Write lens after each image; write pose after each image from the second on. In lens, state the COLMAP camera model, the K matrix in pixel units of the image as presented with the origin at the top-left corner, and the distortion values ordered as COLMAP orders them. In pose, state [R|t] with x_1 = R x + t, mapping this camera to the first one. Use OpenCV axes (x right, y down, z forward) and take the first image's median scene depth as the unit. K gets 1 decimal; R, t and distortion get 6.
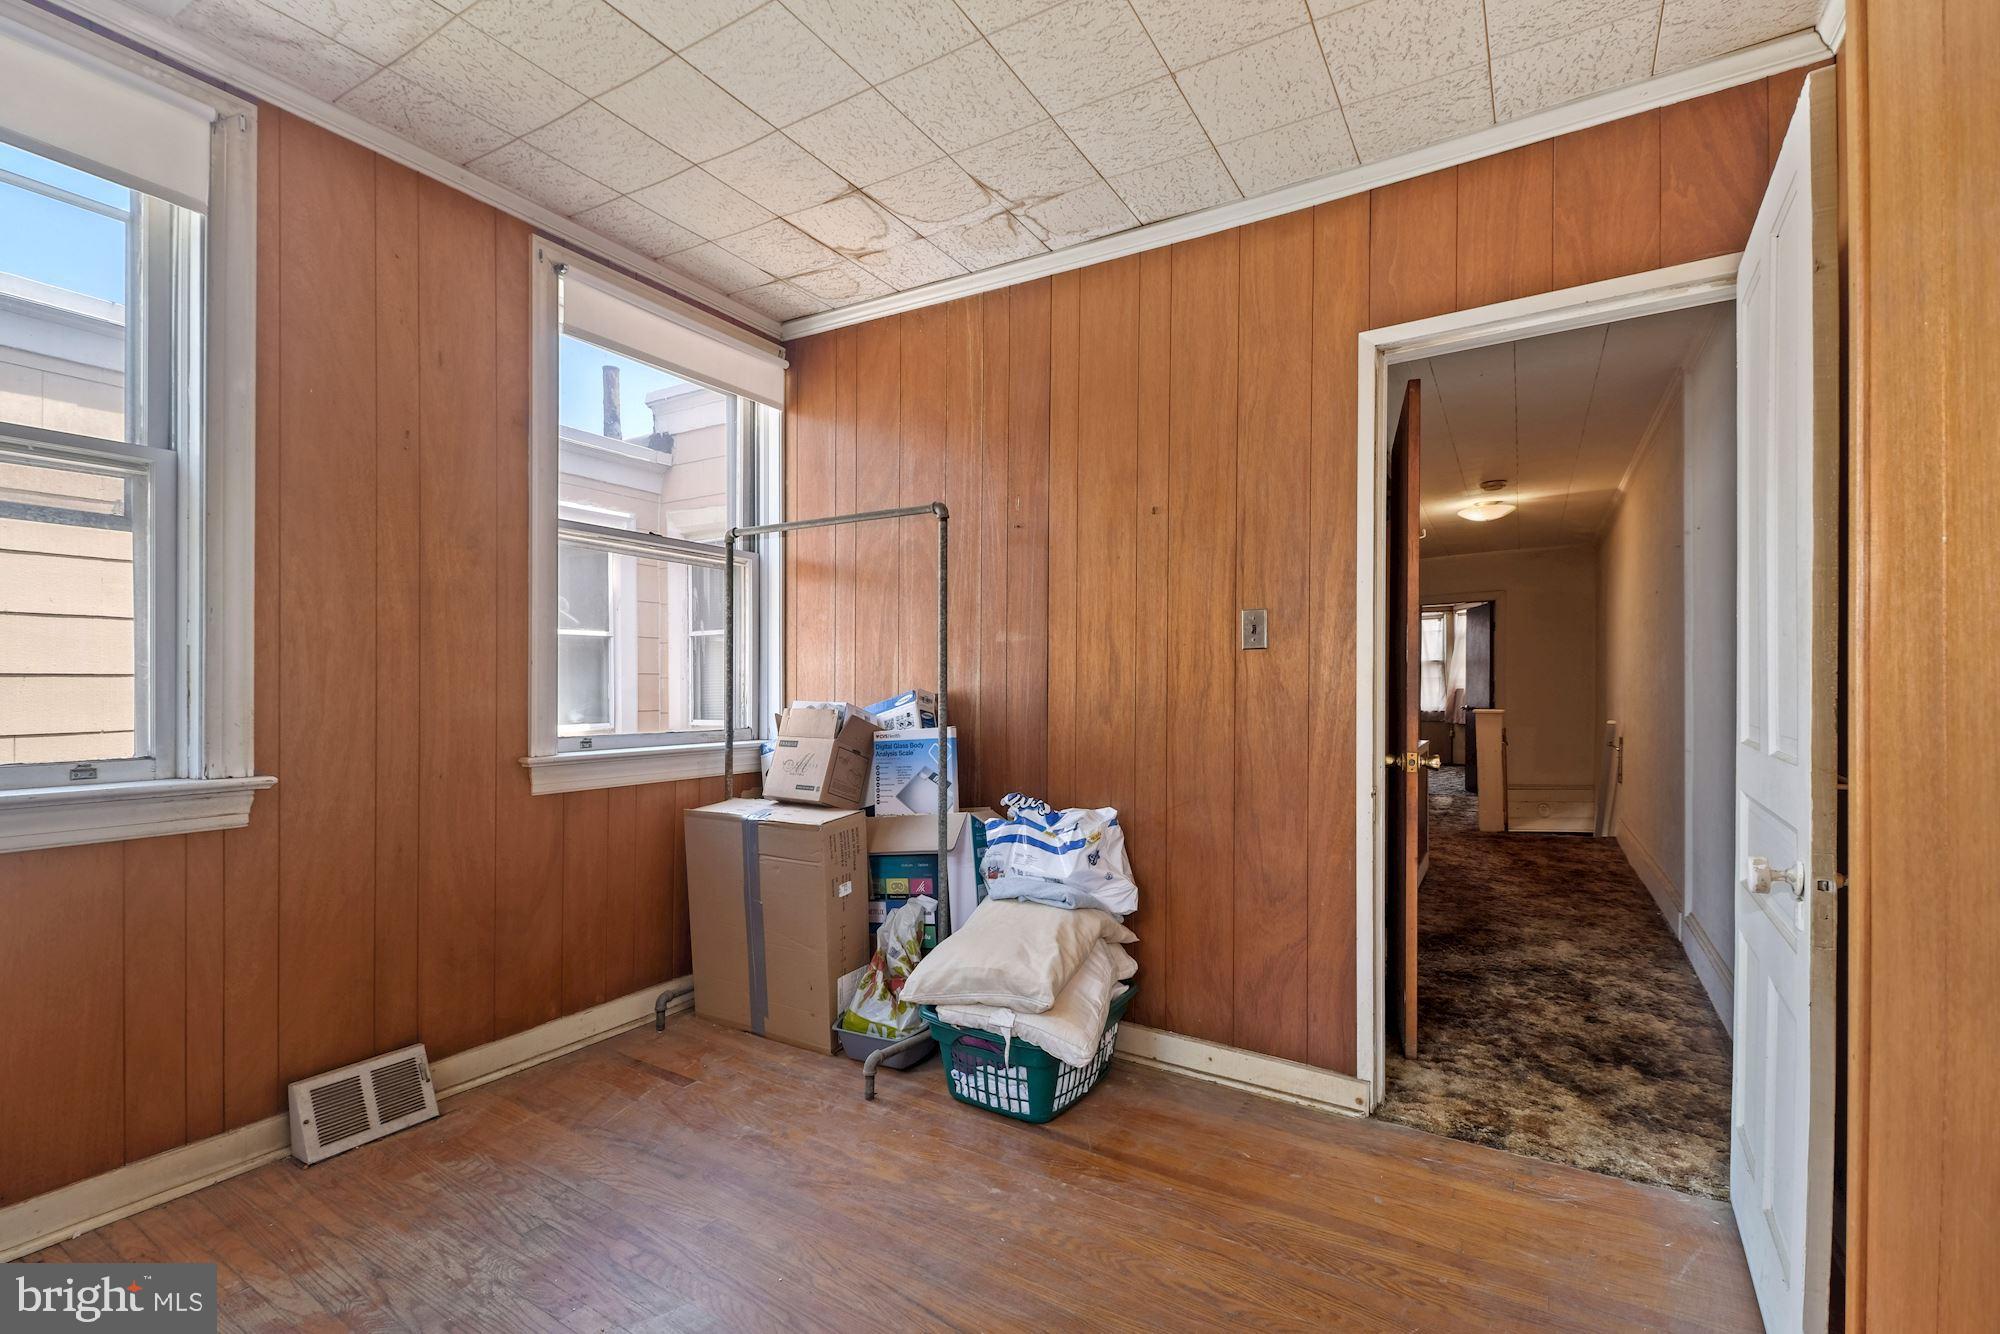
lens RADIAL K [[886.8, 0, 992.0], [0, 886.8, 696.3], [0, 0, 1]] dist [0.020421, -0.011997]
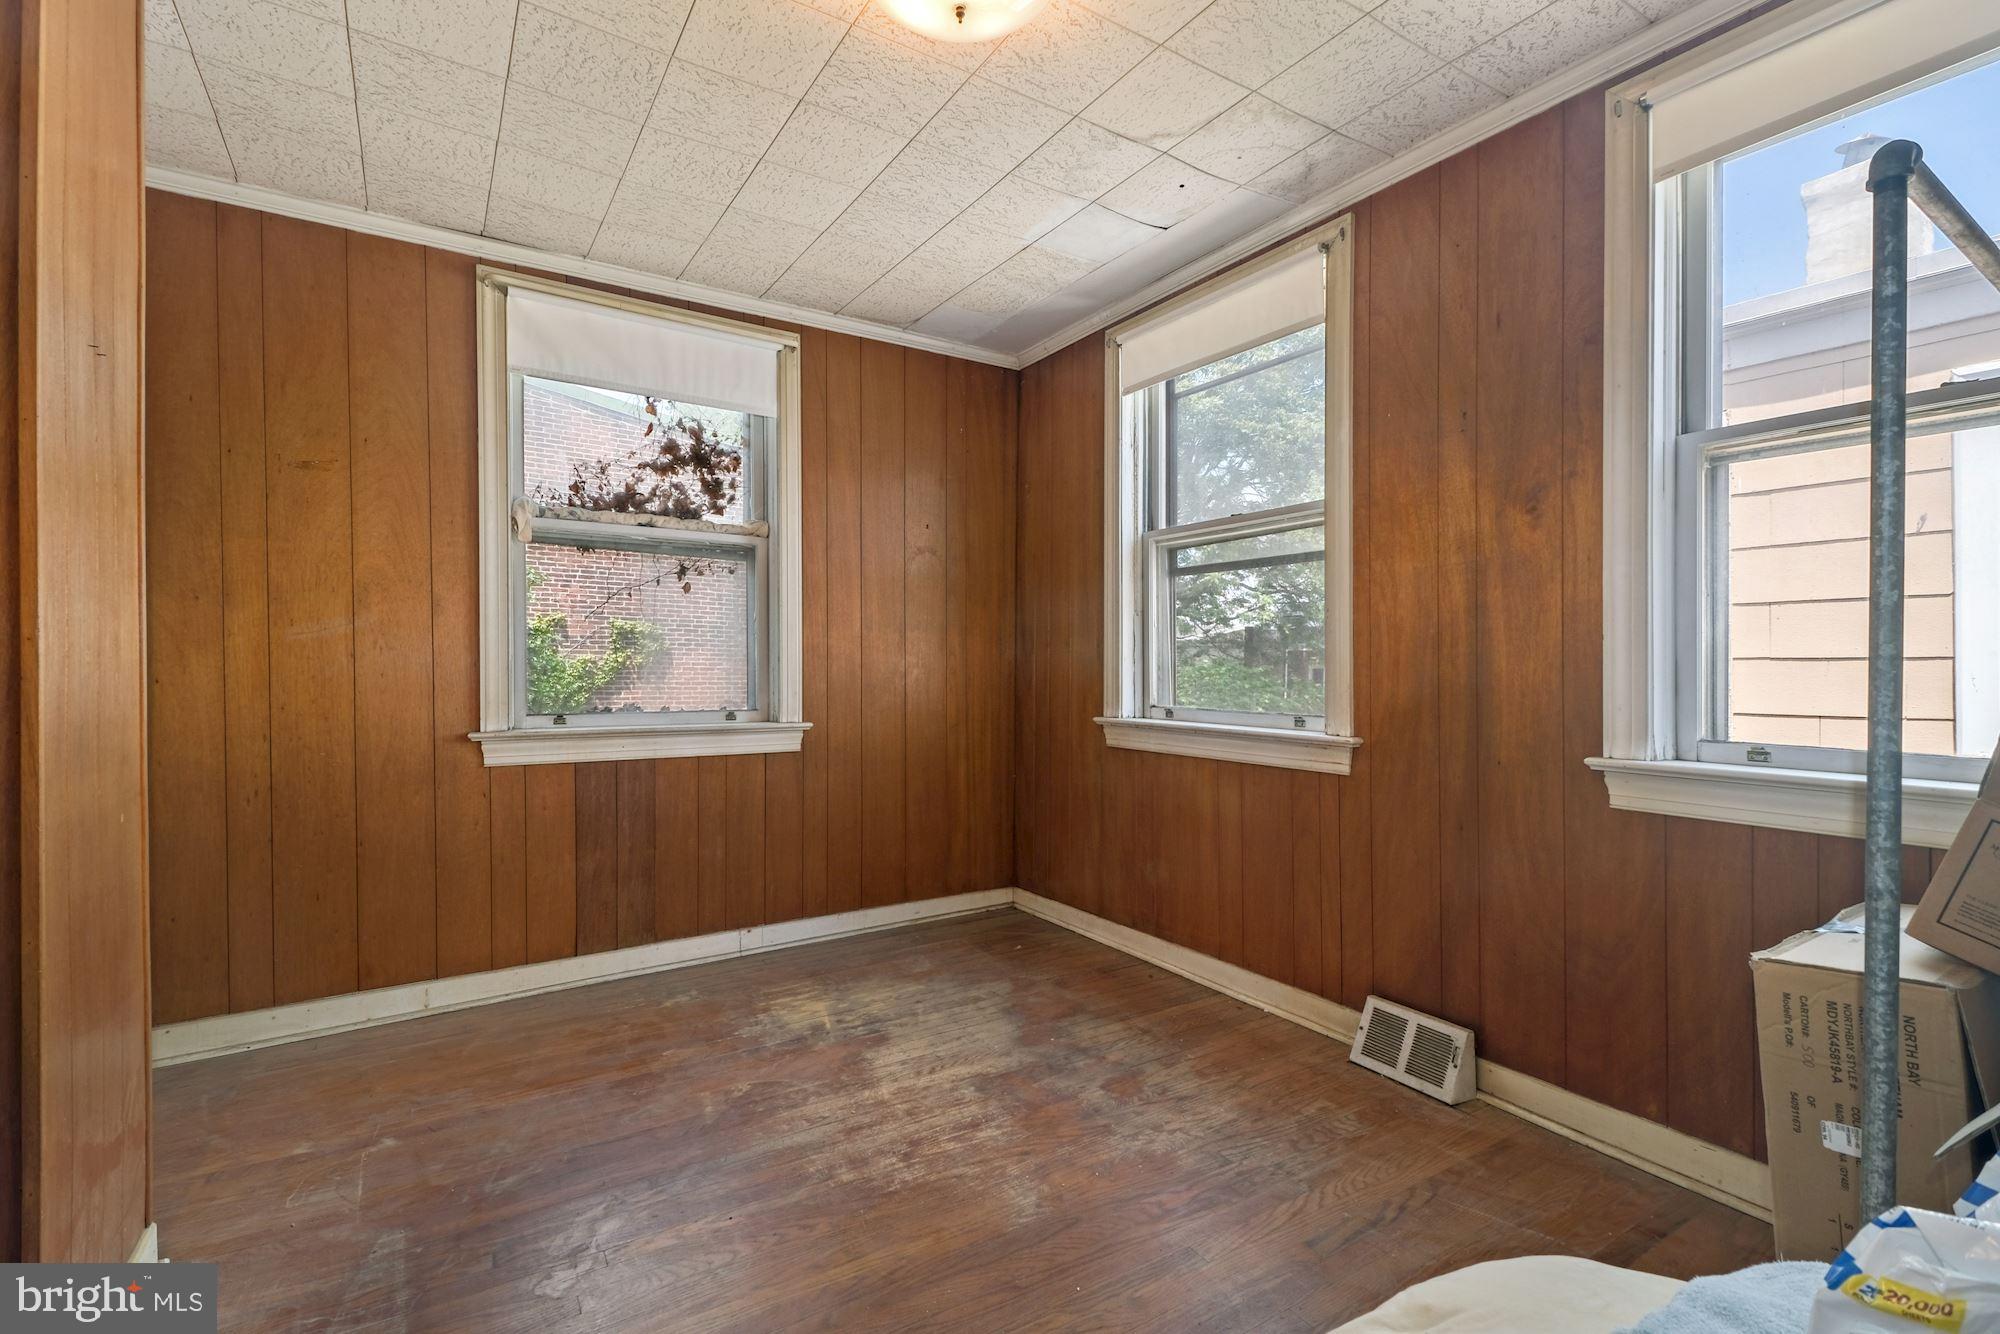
lens RADIAL K [[886.8, 0, 1010.2], [0, 886.8, 683.8], [0, 0, 1]] dist [0.020421, -0.011997]
pose [[-0.416250, 0.010790, -0.909186, 0.506007], [-0.022475, 0.999502, 0.022152, -0.003260], [0.908972, 0.029655, -0.415800, 1.034584]]
